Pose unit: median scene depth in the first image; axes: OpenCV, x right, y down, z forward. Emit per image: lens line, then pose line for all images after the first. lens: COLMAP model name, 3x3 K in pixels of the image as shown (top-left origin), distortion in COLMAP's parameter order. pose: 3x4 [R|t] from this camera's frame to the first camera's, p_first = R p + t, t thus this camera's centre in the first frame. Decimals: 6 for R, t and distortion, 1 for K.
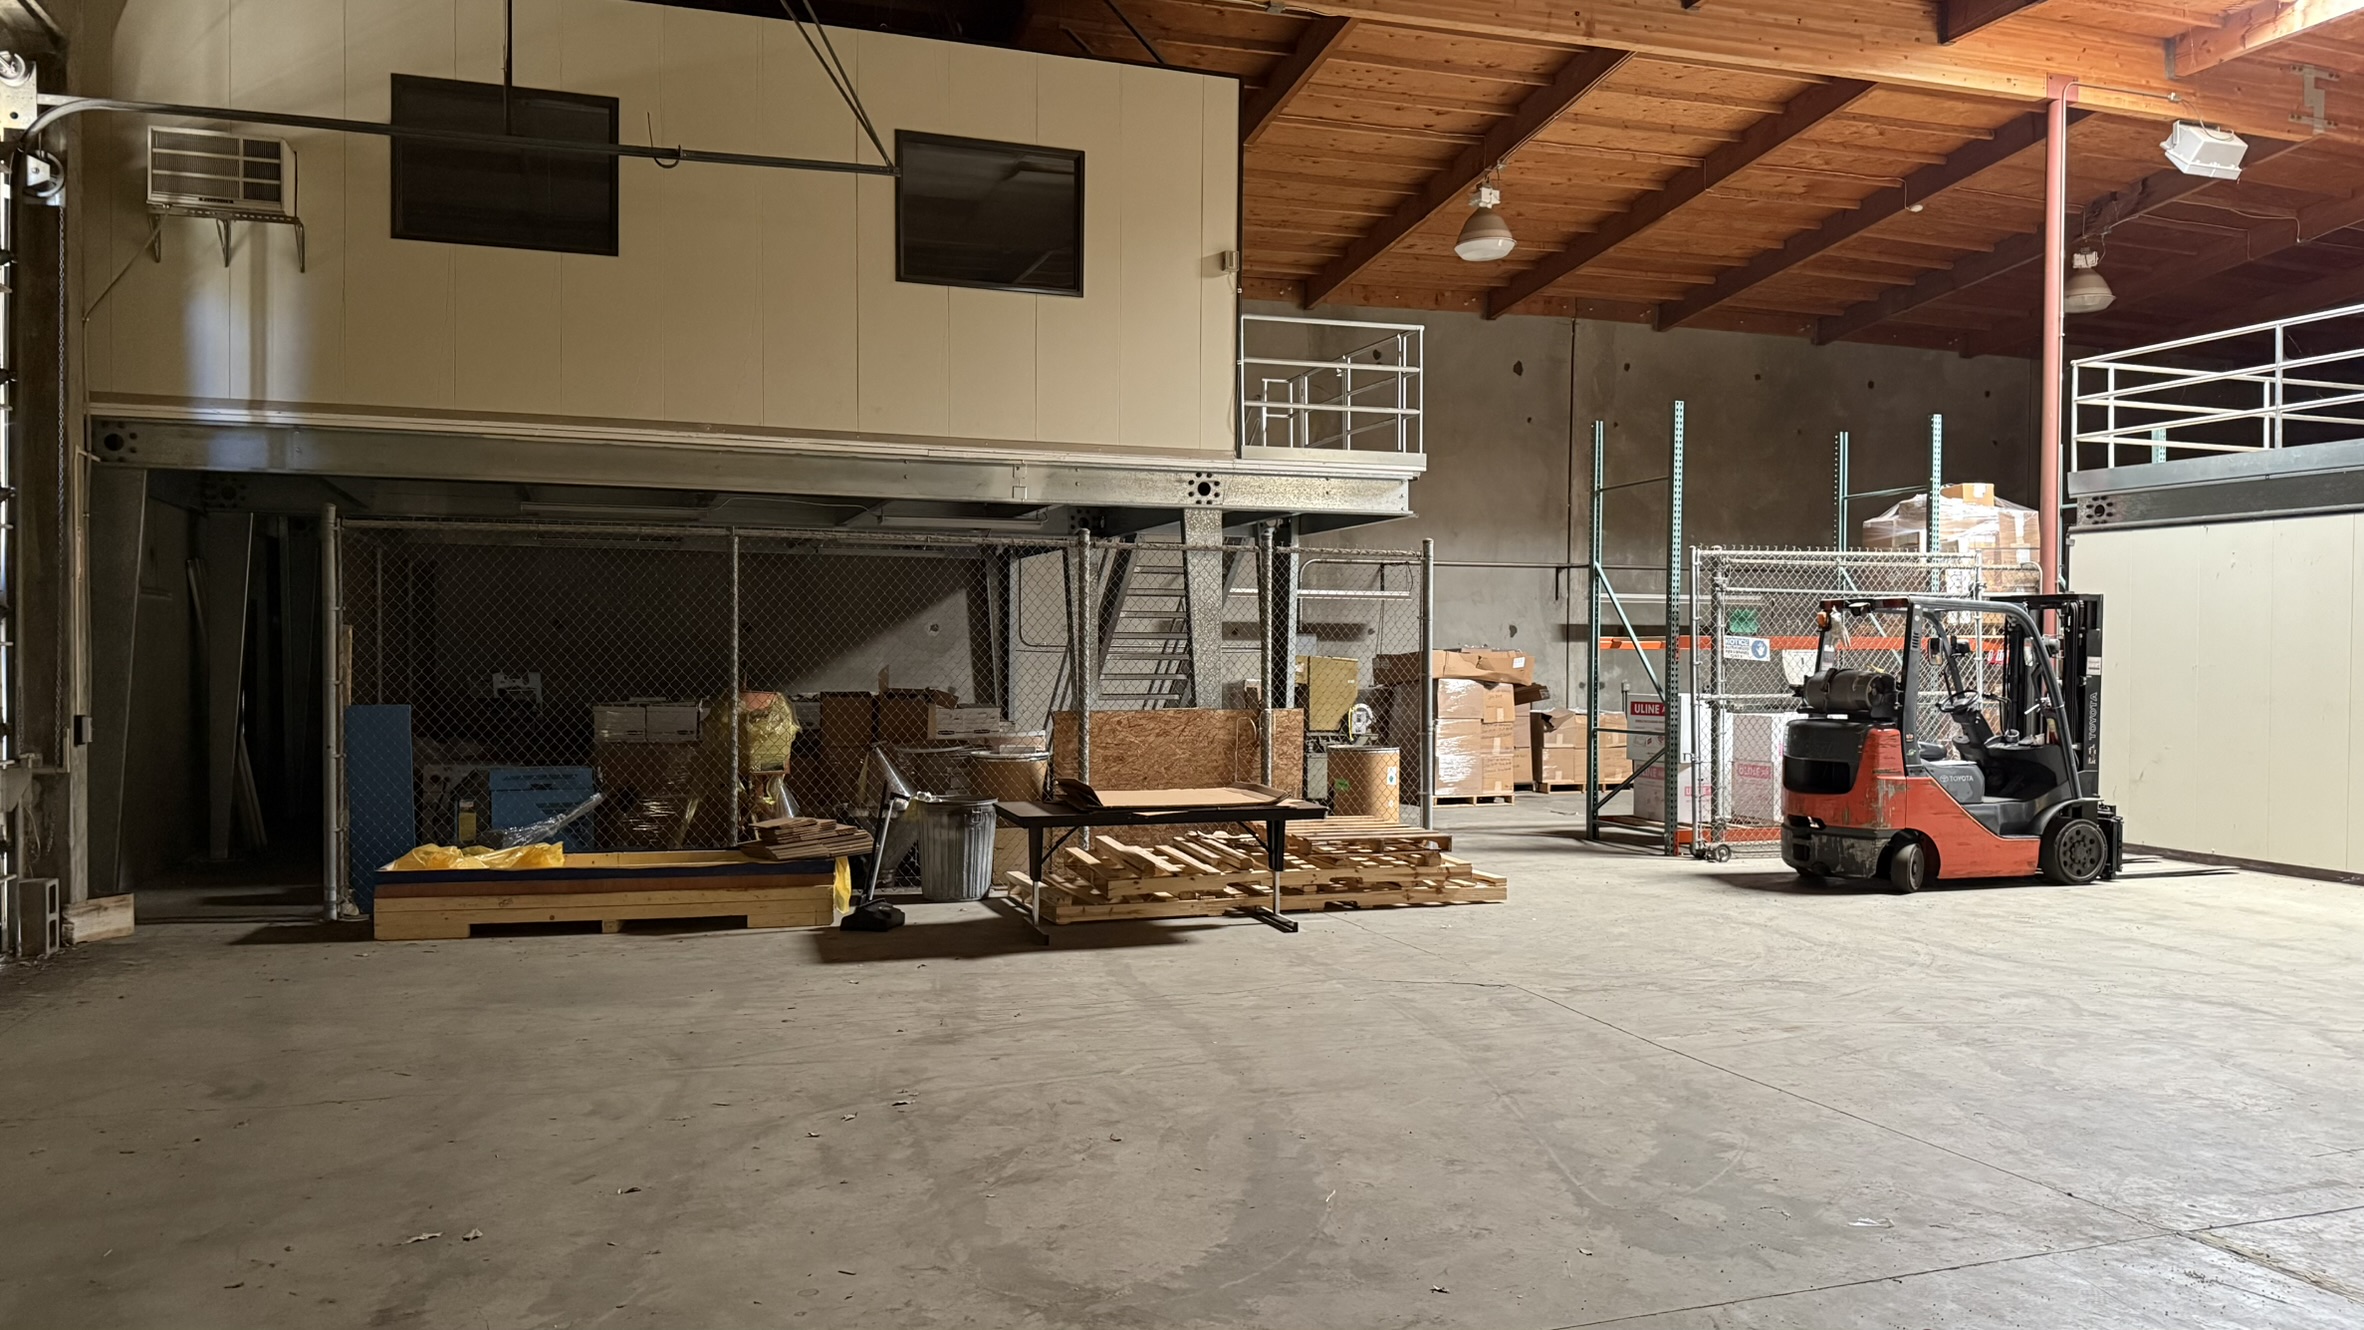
lens RADIAL K [[1624.0, 0, 1186.2], [0, 1624.0, 662.2], [0, 0, 1]] dist [0.017066, -0.012624]
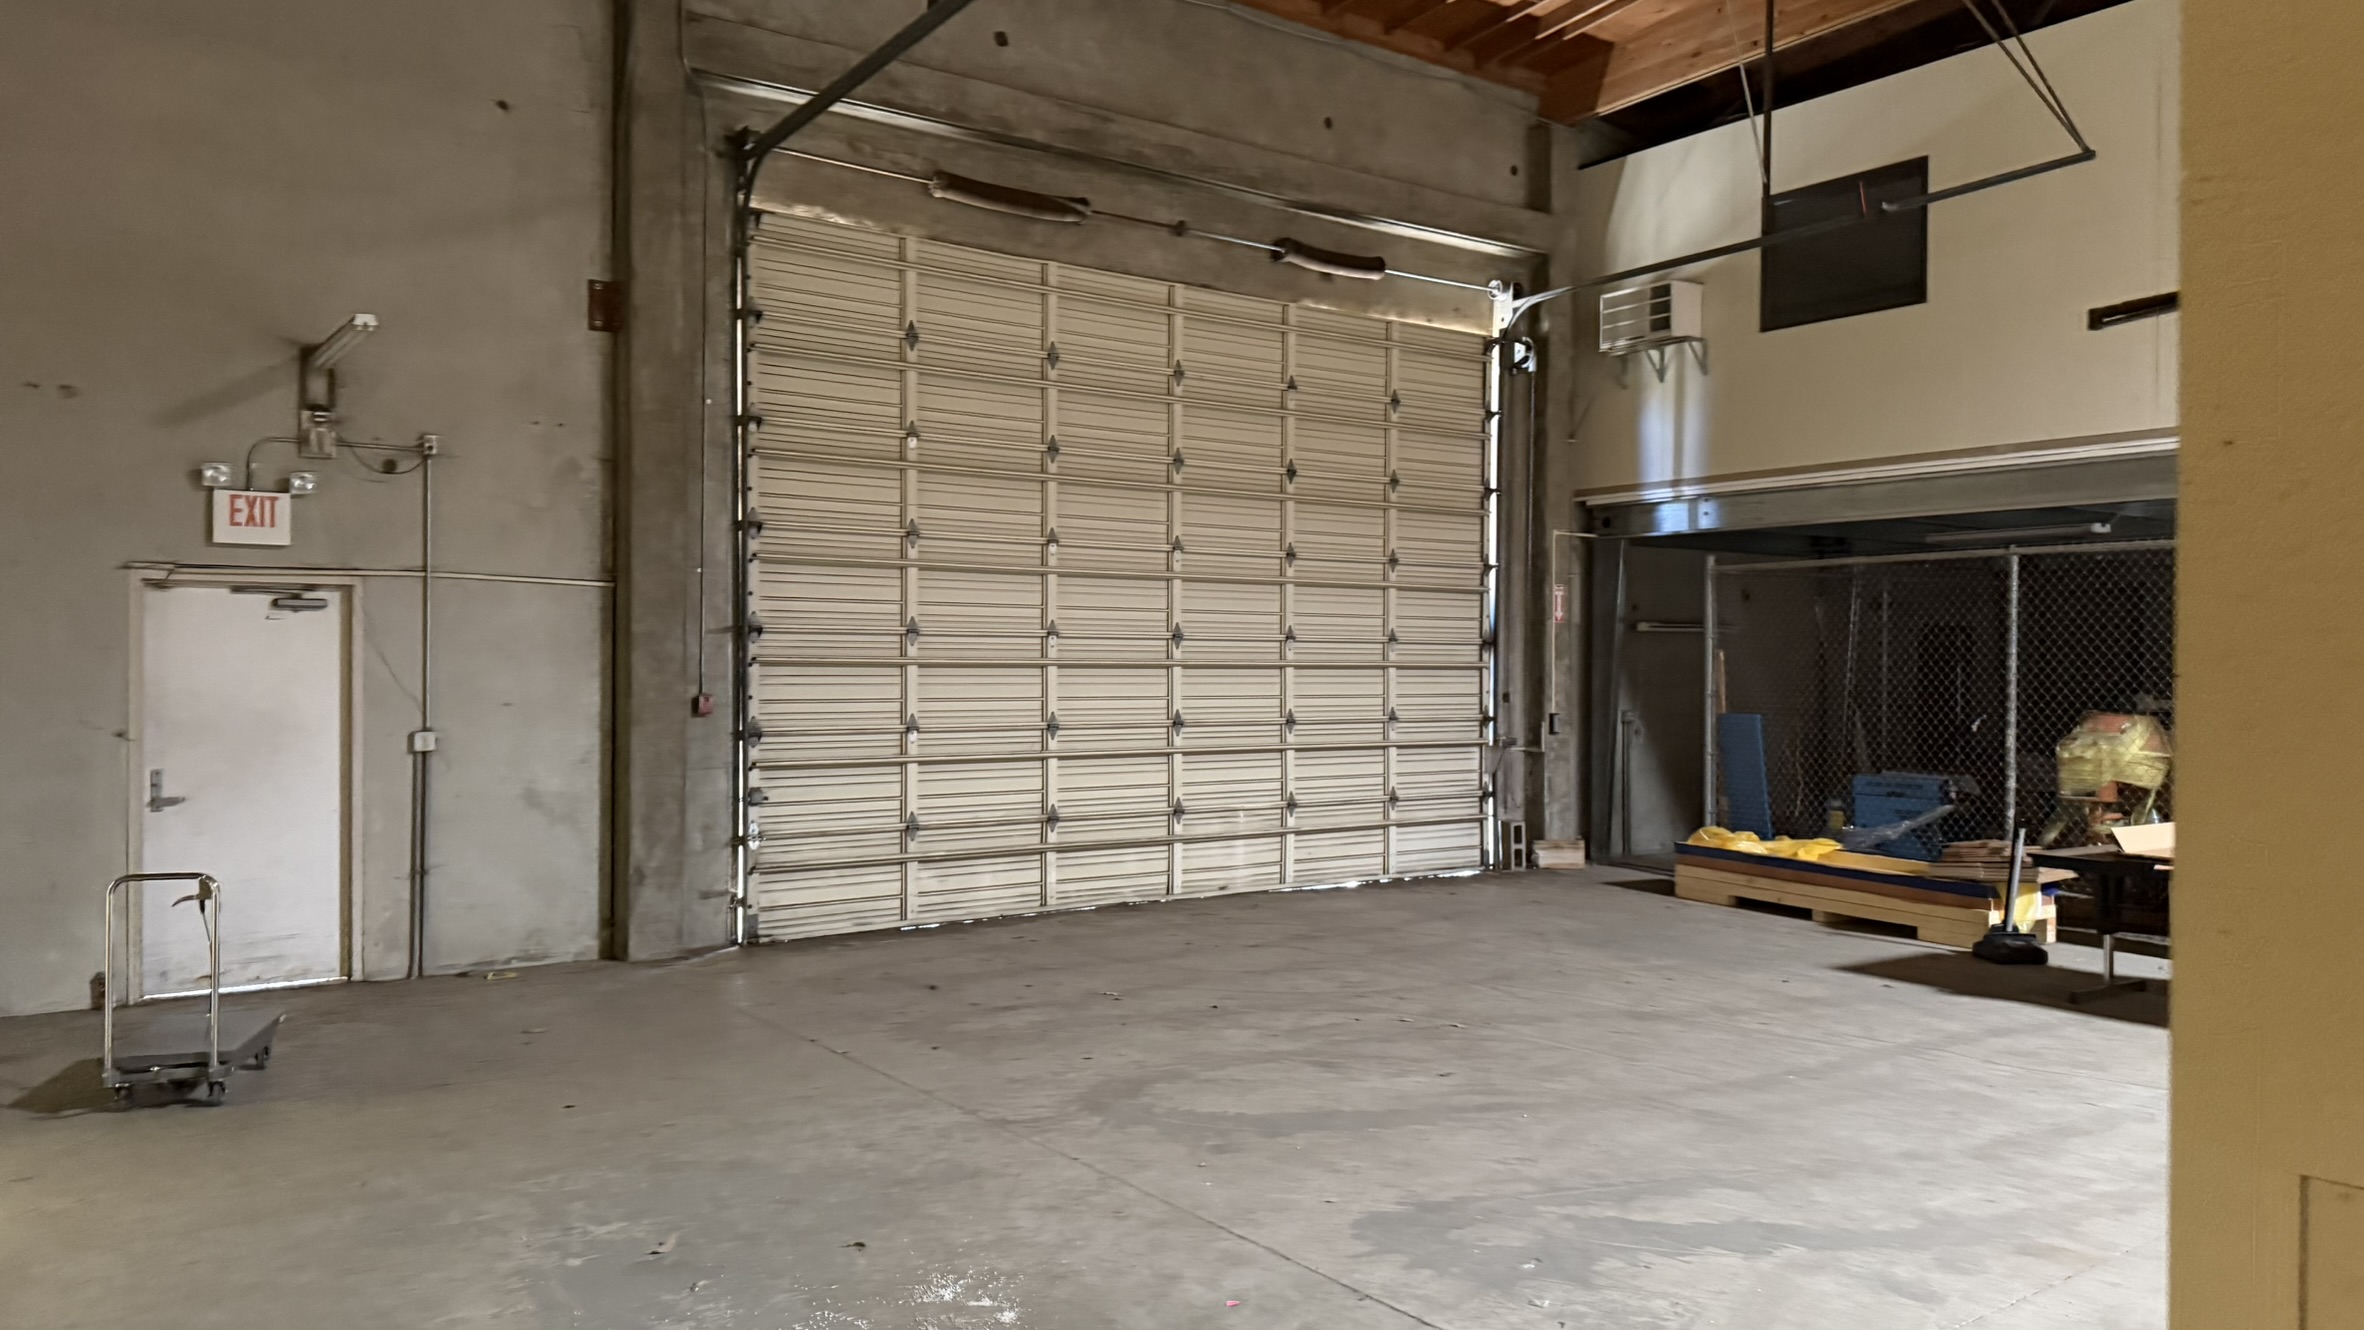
lens RADIAL K [[1624.0, 0, 1194.6], [0, 1624.0, 663.8], [0, 0, 1]] dist [0.017066, -0.012624]
pose [[0.288237, -0.000104, -0.957559, 0.673576], [-0.008433, 0.999961, -0.002647, -0.005909], [0.957522, 0.008838, 0.288225, 0.294530]]
